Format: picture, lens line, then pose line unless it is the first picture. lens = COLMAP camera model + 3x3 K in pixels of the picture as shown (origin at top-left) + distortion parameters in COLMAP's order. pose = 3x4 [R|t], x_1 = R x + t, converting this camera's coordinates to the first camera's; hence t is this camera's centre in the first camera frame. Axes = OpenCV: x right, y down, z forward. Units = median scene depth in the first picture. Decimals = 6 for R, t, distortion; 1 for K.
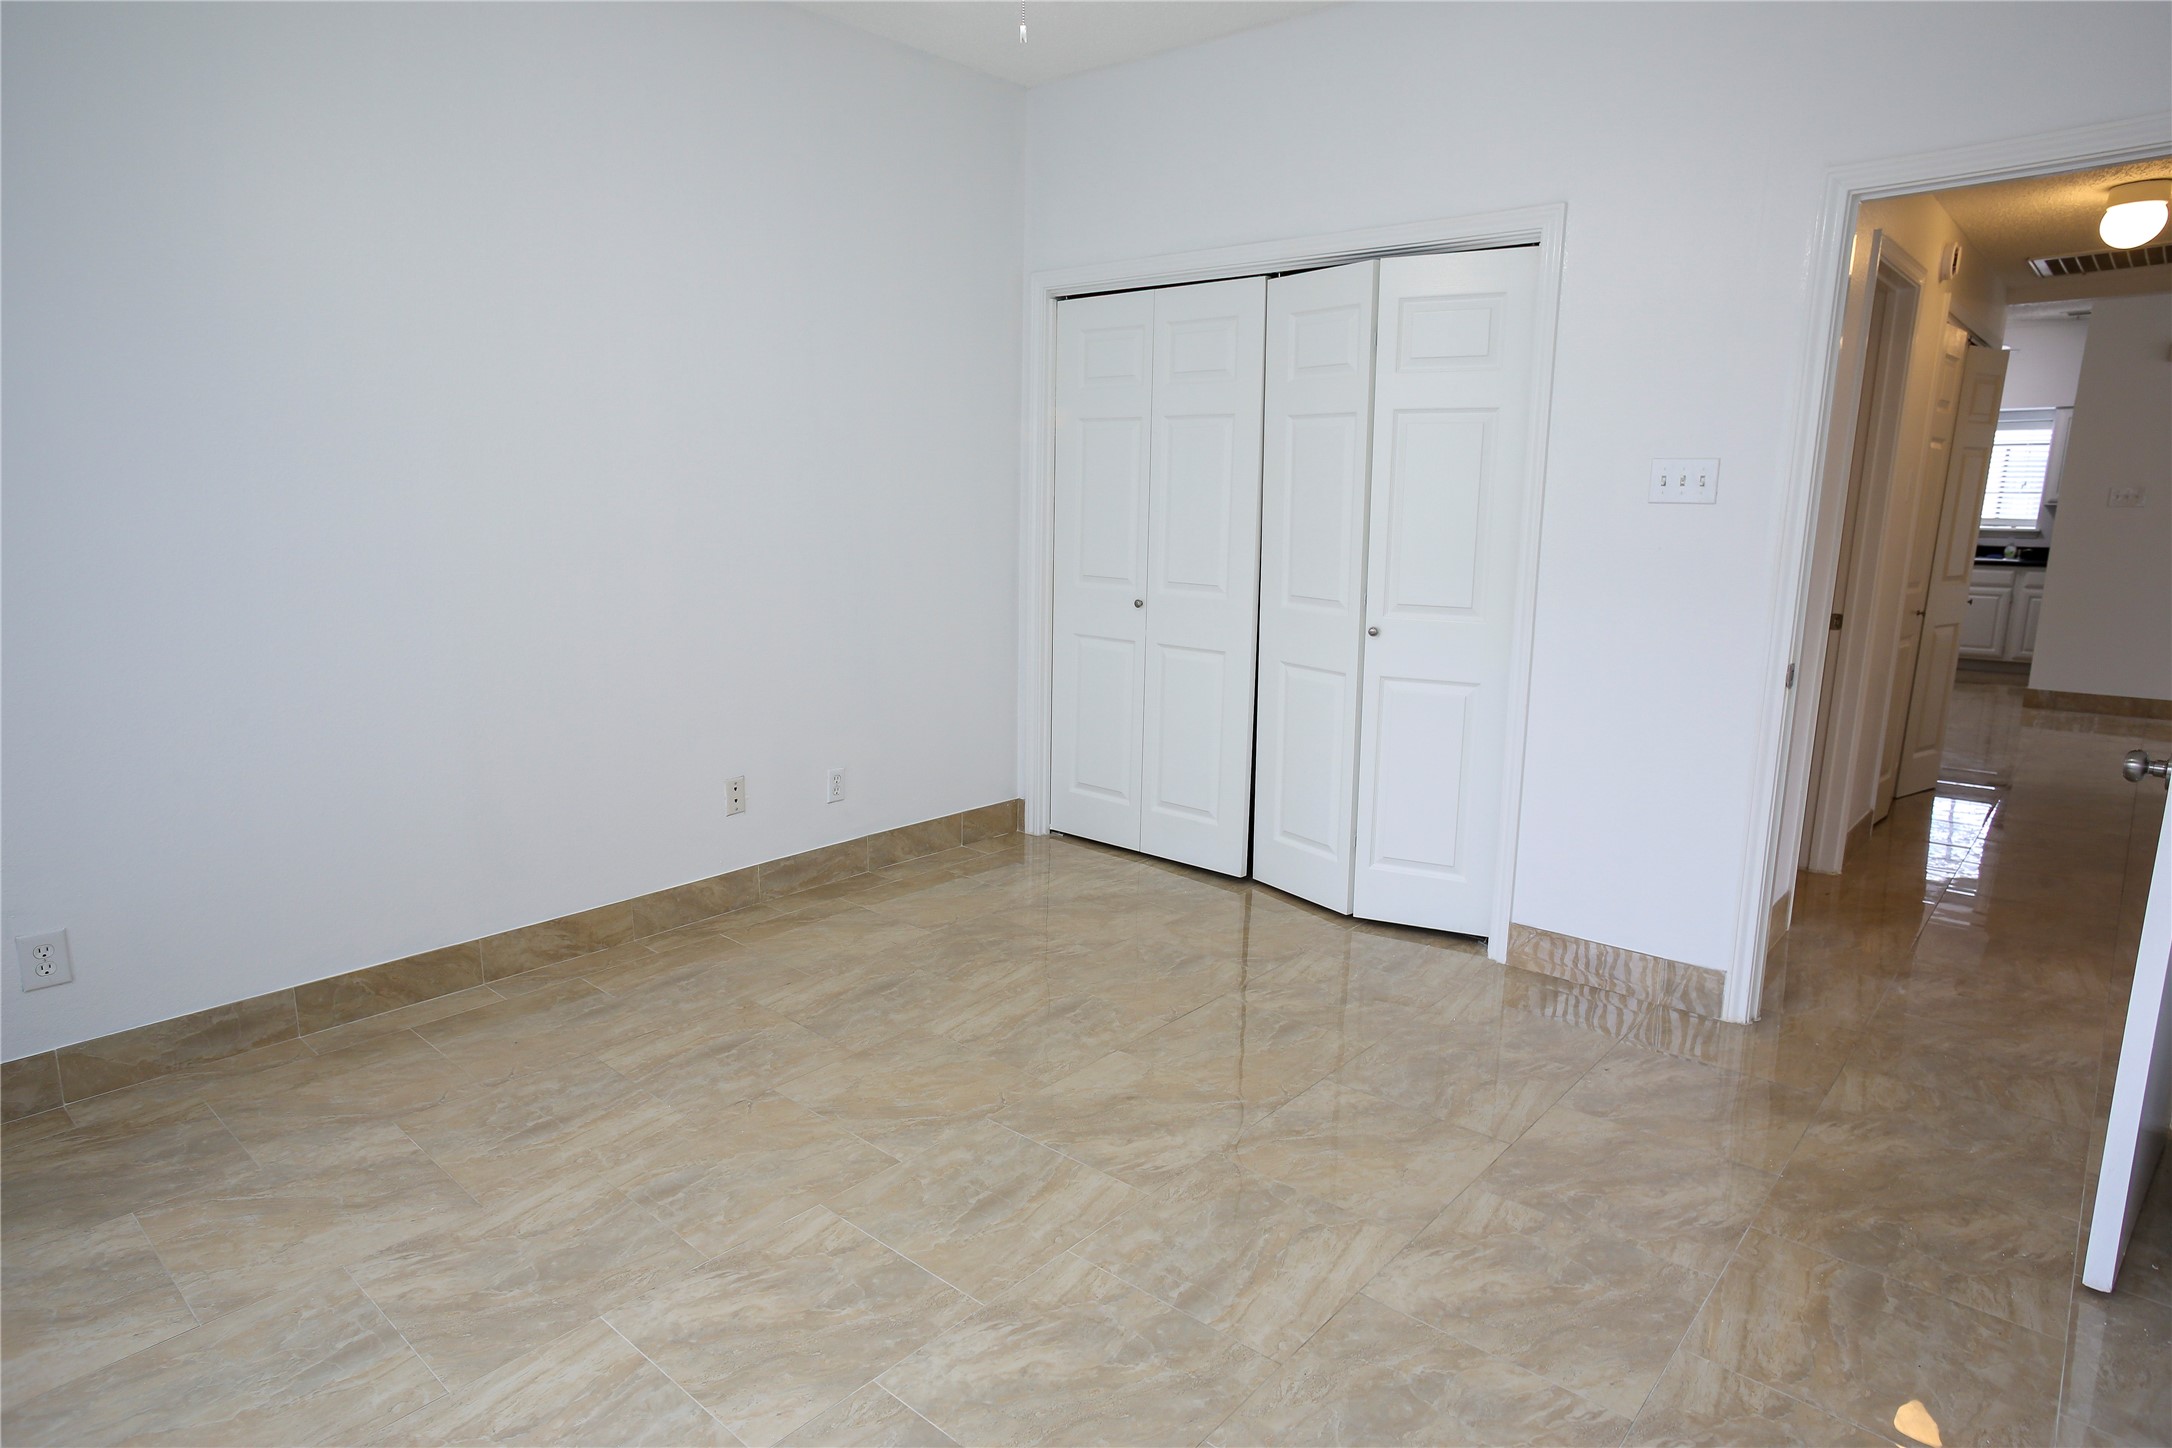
lens RADIAL K [[1240.3, 0, 1058.3], [0, 1240.3, 731.5], [0, 0, 1]] dist [-0.055631, 0.054893]
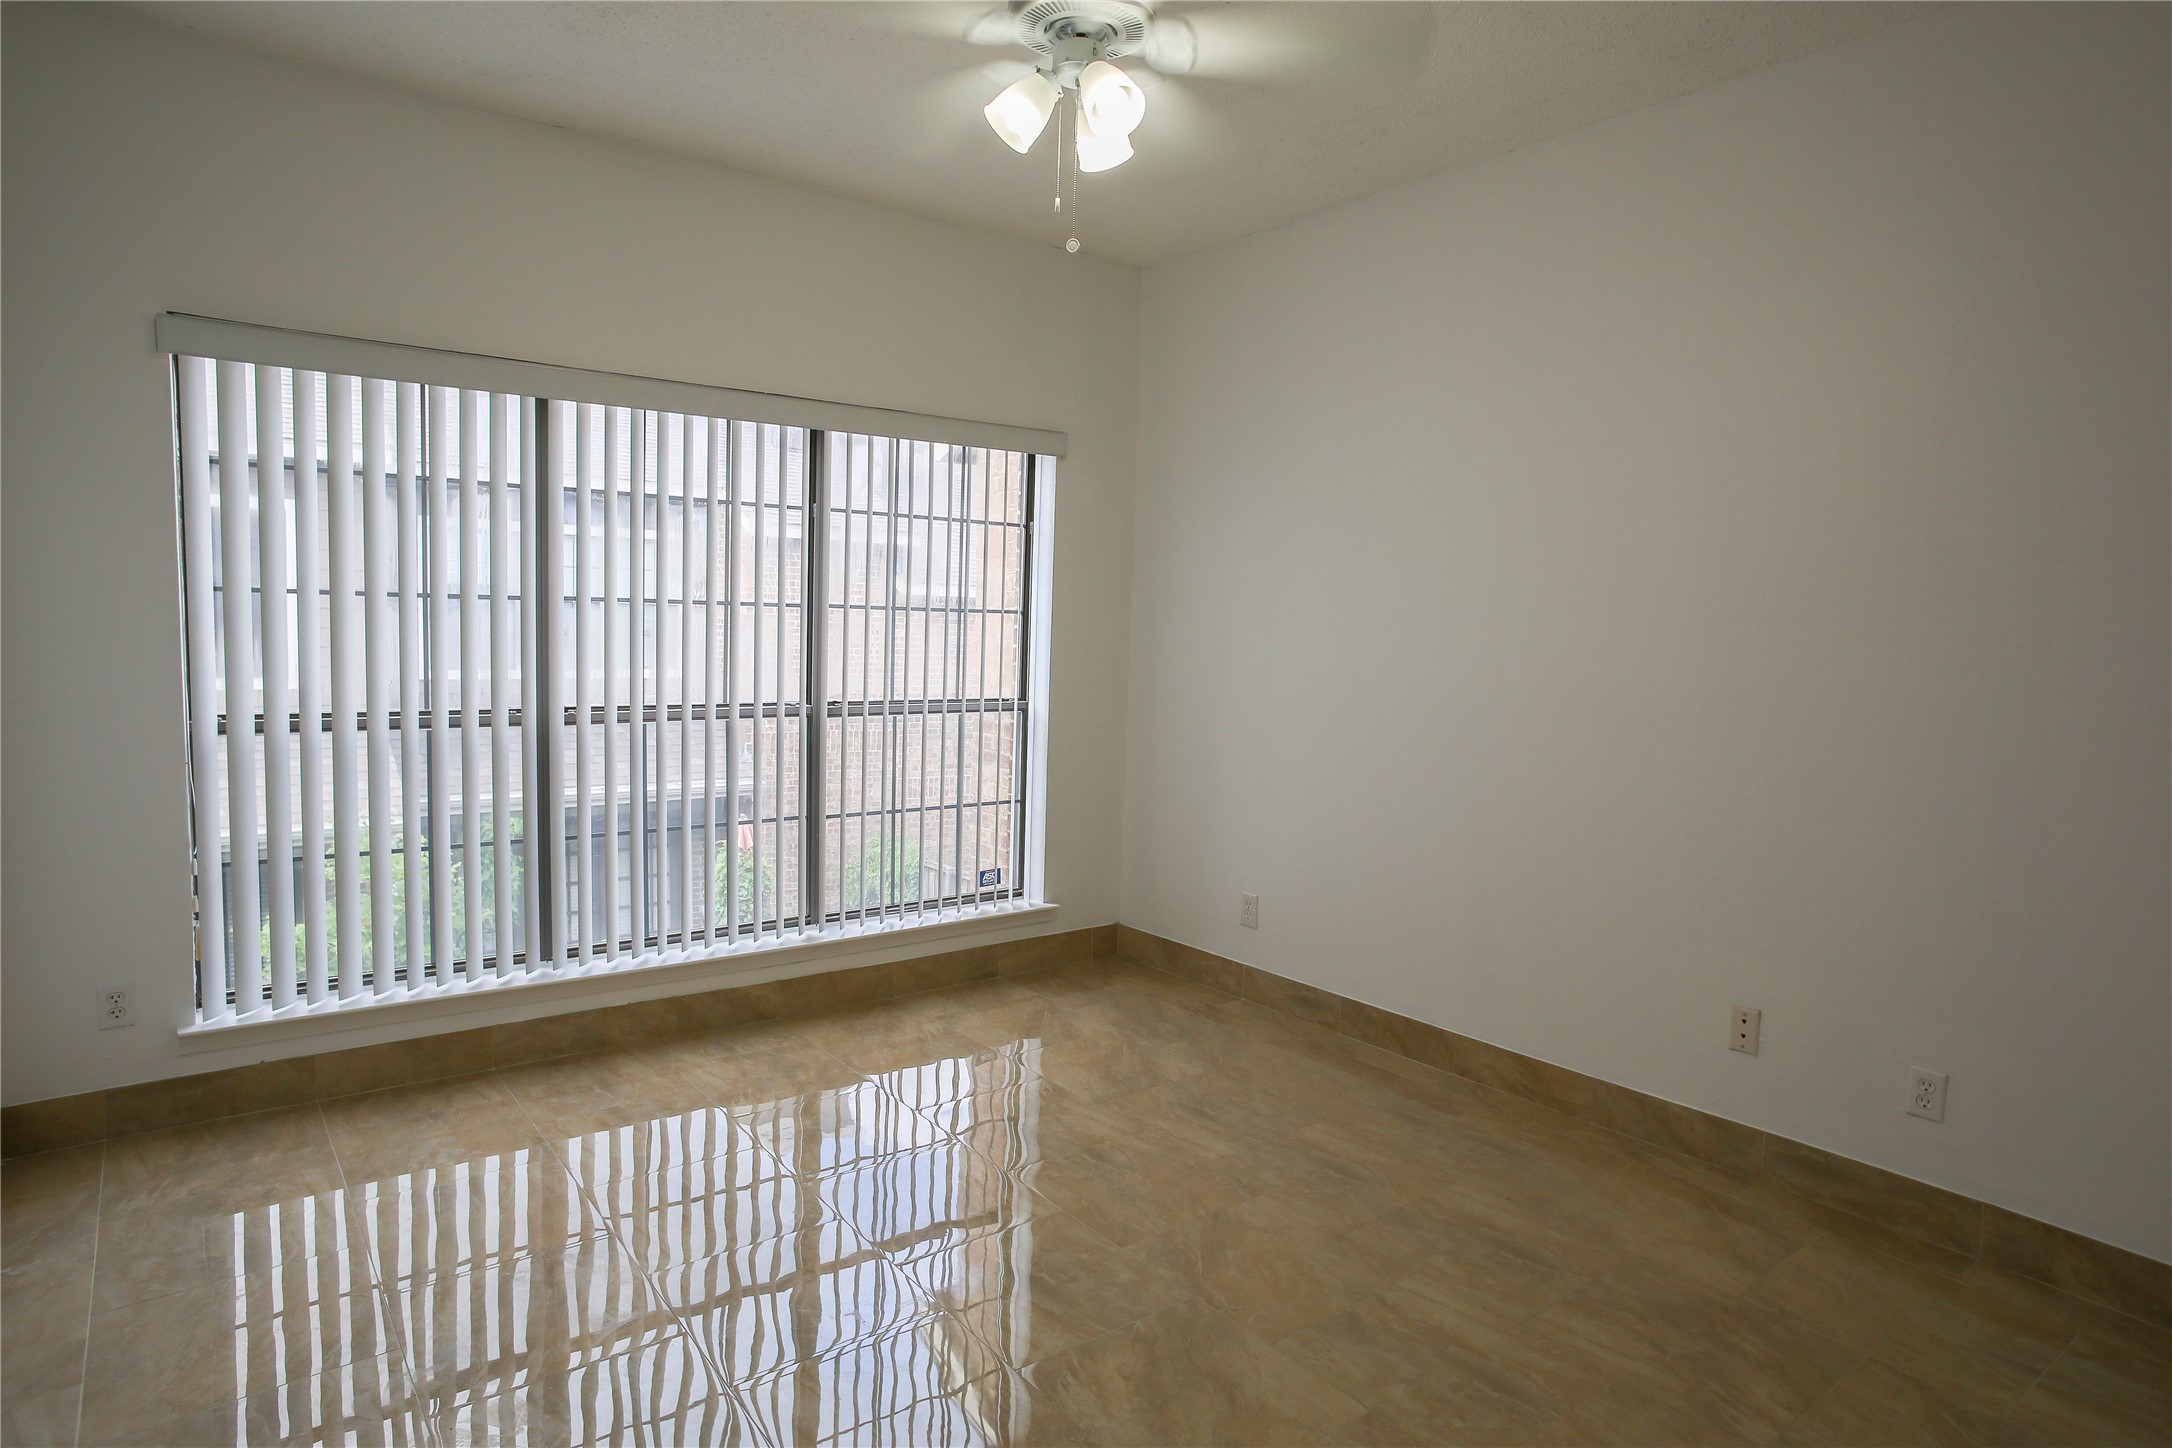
lens RADIAL K [[1240.3, 0, 1058.3], [0, 1240.3, 731.5], [0, 0, 1]] dist [-0.055631, 0.054893]
pose [[-0.199850, 0.076980, -0.976798, 0.723379], [-0.215527, 0.969039, 0.120465, -0.165888], [0.955828, 0.234602, -0.177071, 0.829266]]
